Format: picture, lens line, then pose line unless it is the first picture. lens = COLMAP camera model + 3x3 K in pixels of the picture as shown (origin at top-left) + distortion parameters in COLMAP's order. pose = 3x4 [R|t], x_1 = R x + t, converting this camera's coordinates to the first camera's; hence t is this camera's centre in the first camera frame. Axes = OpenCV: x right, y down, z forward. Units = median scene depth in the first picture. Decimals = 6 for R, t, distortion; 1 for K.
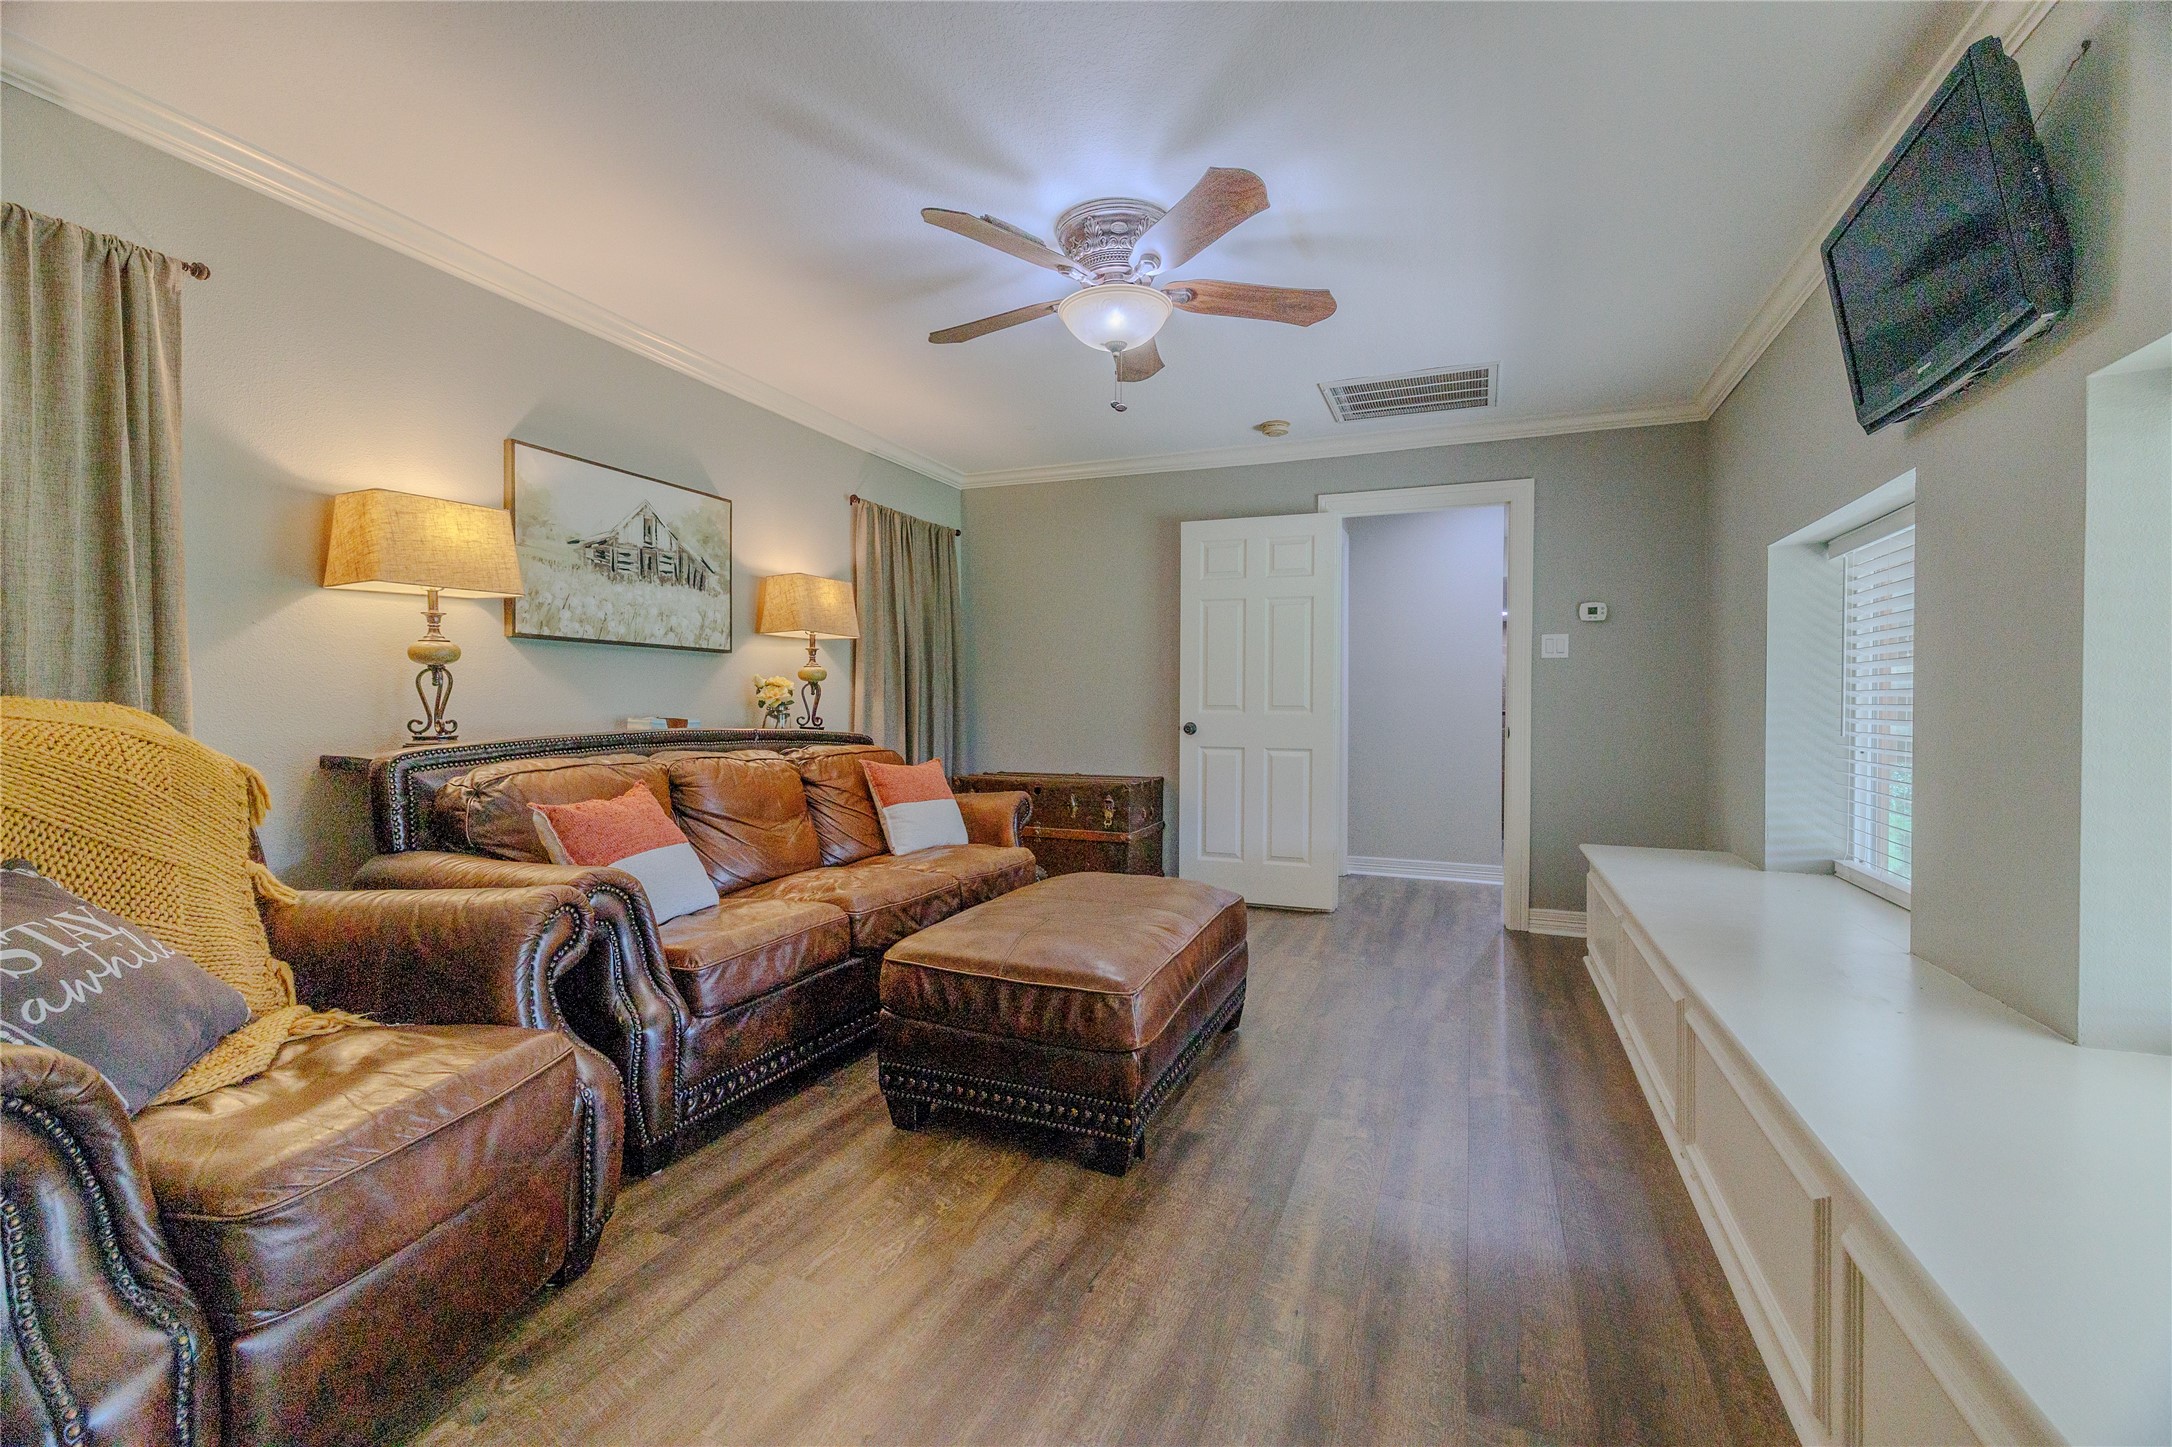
lens RADIAL K [[939.4, 0, 1078.9], [0, 939.4, 713.6], [0, 0, 1]] dist [-0.001615, 0.001327]
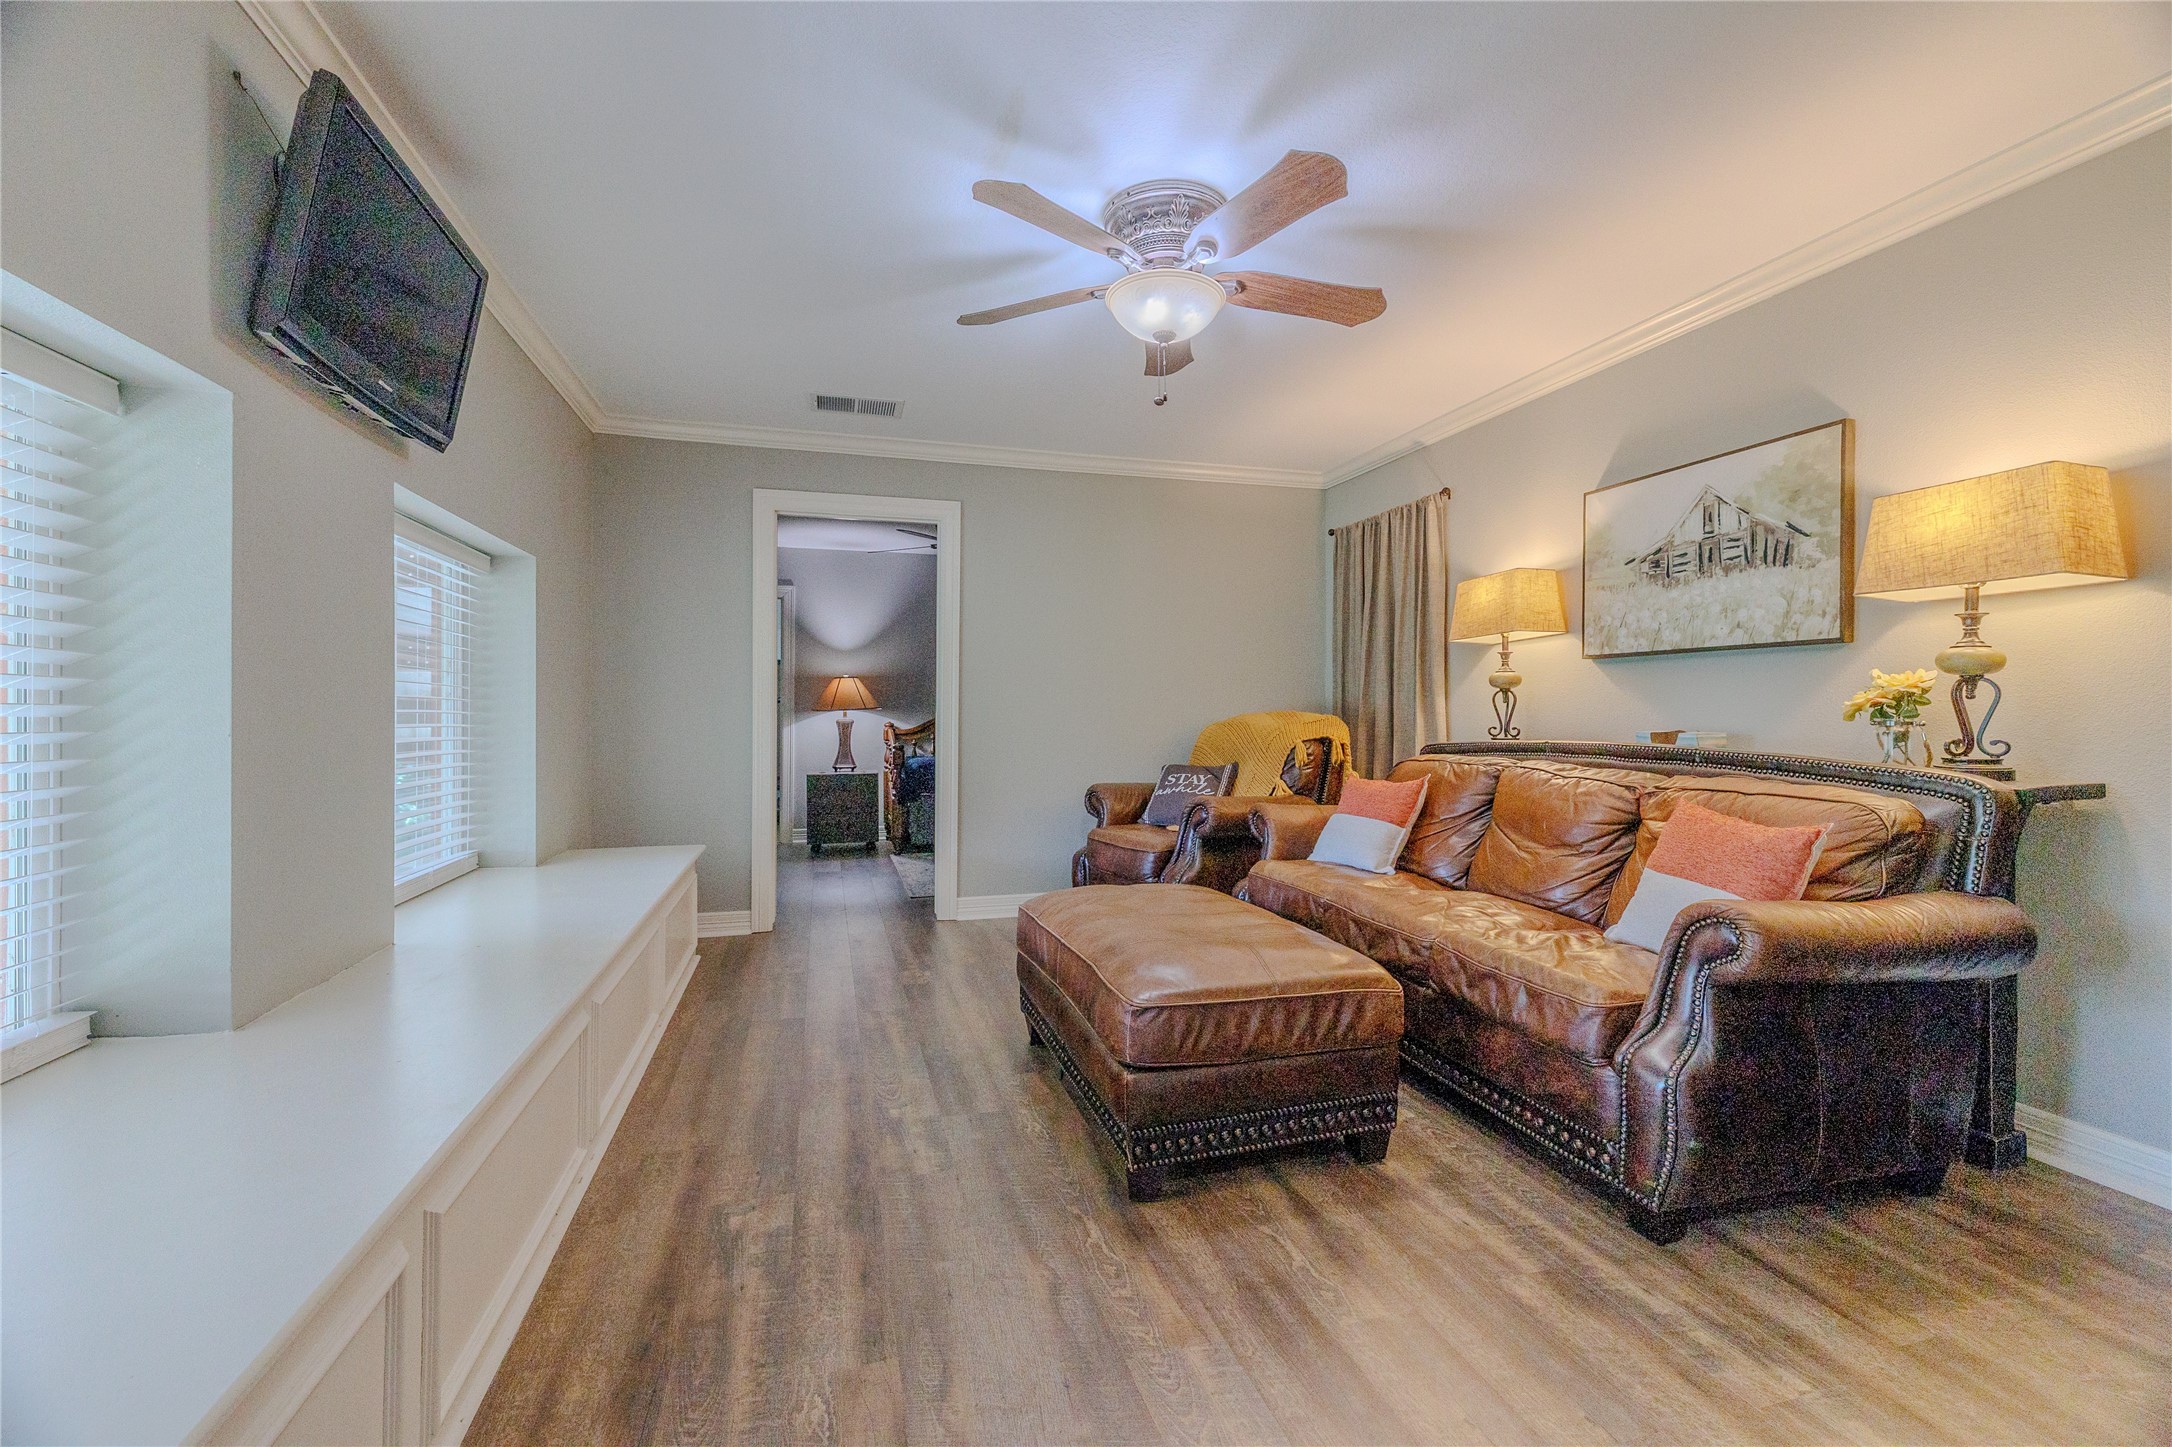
lens RADIAL K [[939.4, 0, 1078.8], [0, 939.4, 718.9], [0, 0, 1]] dist [-0.001615, 0.001327]
pose [[-0.792304, -0.009982, -0.610045, 0.546918], [-0.019749, 0.999762, 0.009290, -0.004568], [0.609807, 0.019408, -0.792312, 1.359777]]
